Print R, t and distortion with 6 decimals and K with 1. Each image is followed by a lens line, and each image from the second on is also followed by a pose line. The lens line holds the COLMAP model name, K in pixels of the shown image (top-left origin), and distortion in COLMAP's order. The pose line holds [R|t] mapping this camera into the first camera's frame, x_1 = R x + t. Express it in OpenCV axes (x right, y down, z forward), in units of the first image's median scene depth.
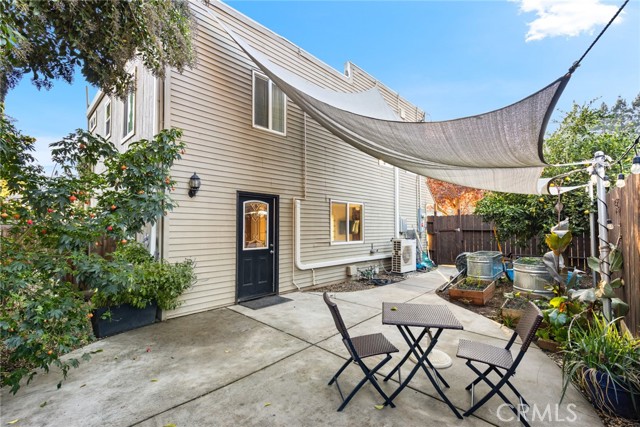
lens RADIAL K [[286.8, 0, 319.1], [0, 286.8, 217.0], [0, 0, 1]] dist [0.003979, 0.000041]
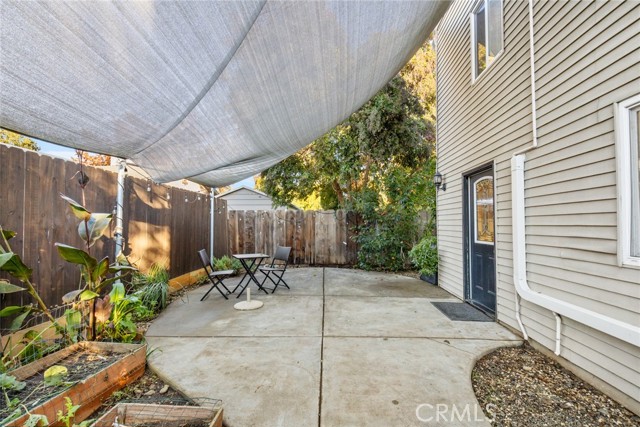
lens RADIAL K [[286.8, 0, 319.6], [0, 286.8, 216.5], [0, 0, 1]] dist [0.003979, 0.000041]
pose [[-0.772170, -0.023441, -0.634983, 0.583639], [0.017546, 0.998152, -0.058184, 0.079972], [0.635173, -0.056069, -0.770332, 1.335817]]
